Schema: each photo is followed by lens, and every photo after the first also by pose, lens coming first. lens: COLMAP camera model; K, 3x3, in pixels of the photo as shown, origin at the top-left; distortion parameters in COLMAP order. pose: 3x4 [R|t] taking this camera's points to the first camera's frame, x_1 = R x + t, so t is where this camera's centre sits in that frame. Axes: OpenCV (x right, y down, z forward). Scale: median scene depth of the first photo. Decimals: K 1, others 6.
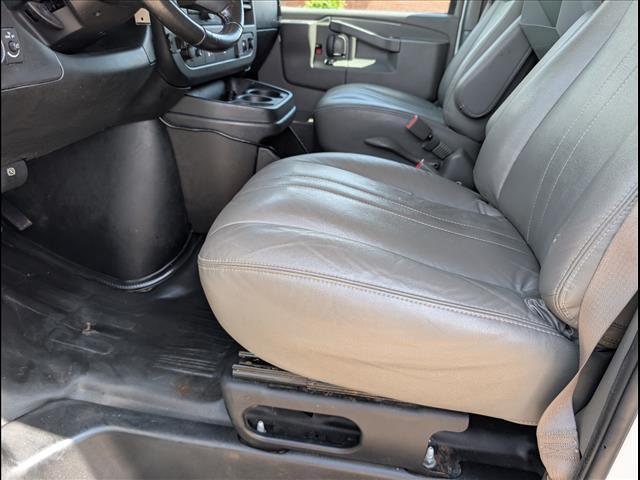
lens RADIAL K [[442.2, 0, 320.0], [0, 442.2, 240.0], [0, 0, 1]] dist [-0.007549, -0.003170]
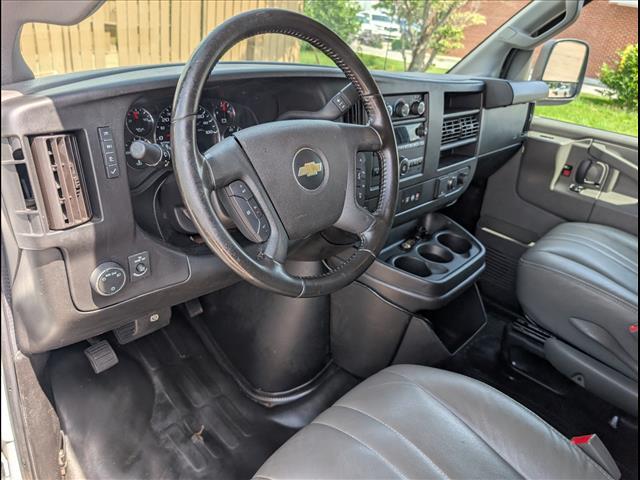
lens RADIAL K [[450.7, 0, 320.0], [0, 450.7, 240.0], [0, 0, 1]] dist [0.003505, 0.001004]
pose [[0.831098, 0.281512, -0.479610, 0.058323], [-0.314862, 0.949068, 0.011453, -0.176214], [0.458407, 0.141492, 0.877407, 0.048152]]
